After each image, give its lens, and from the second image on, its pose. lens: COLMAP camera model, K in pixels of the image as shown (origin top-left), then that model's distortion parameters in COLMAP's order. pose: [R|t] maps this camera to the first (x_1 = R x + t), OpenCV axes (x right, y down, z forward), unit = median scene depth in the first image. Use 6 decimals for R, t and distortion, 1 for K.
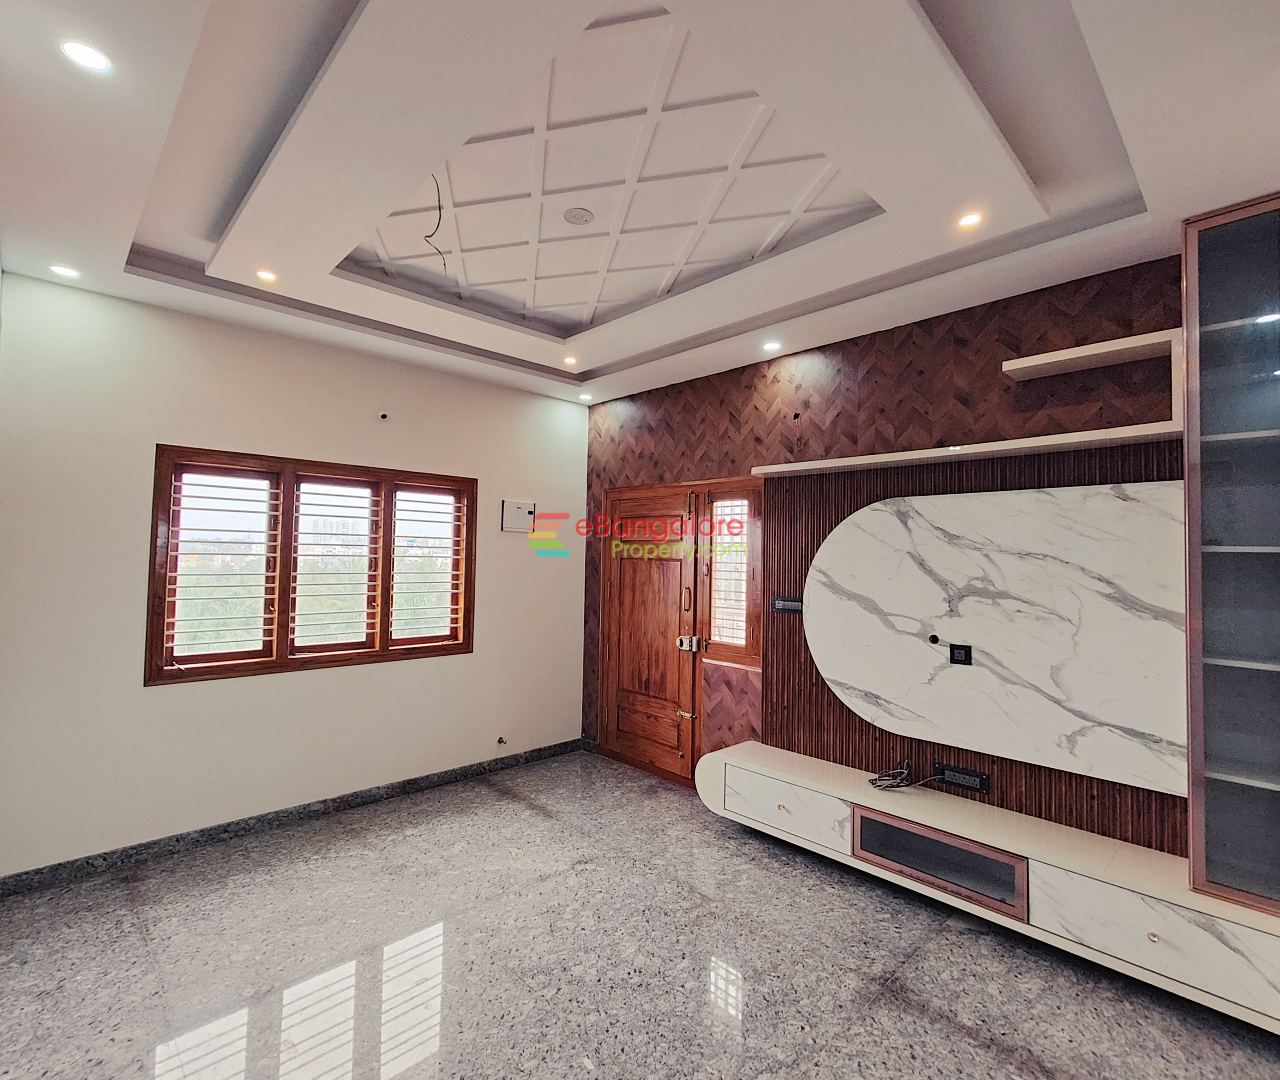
lens RADIAL K [[626.3, 0, 645.1], [0, 626.3, 531.6], [0, 0, 1]] dist [-0.006806, 0.002282]
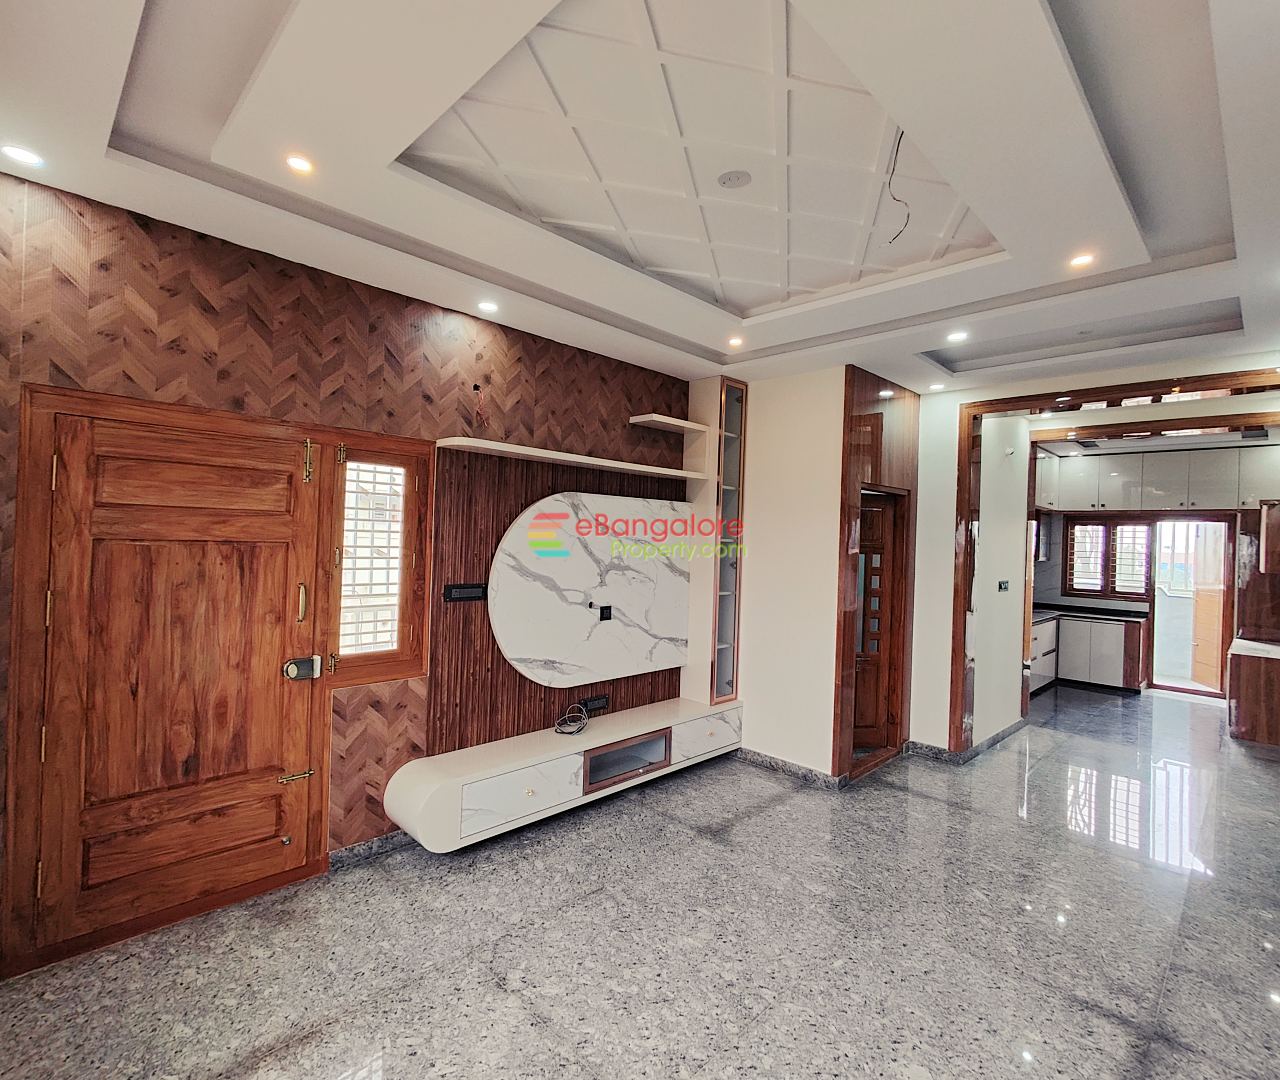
lens RADIAL K [[626.3, 0, 636.0], [0, 626.3, 533.4], [0, 0, 1]] dist [-0.006806, 0.002282]
pose [[-0.013083, -0.008013, 0.999882, -0.786122], [-0.070742, 0.997470, 0.007068, 0.007571], [-0.997409, -0.070641, -0.013617, 0.876490]]
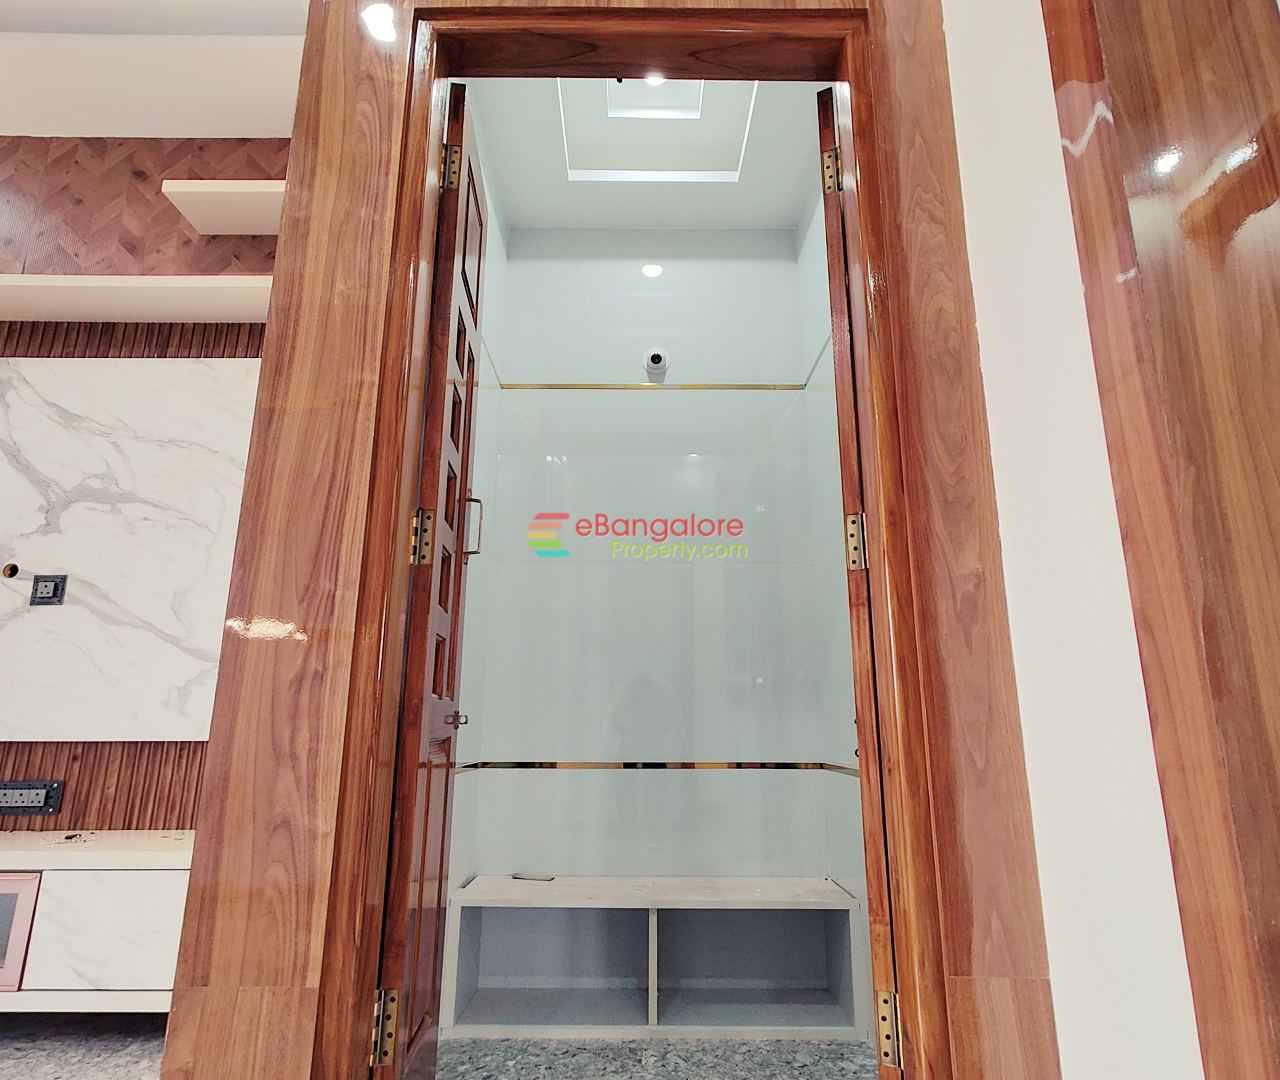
lens RADIAL K [[733.7, 0, 648.0], [0, 733.7, 542.8], [0, 0, 1]] dist [0.003721, 0.002012]
pose [[0.684128, 0.157991, 0.712045, 0.346499], [-0.015021, 0.979102, -0.202814, 0.265408], [-0.729207, 0.128055, 0.672204, 0.044802]]
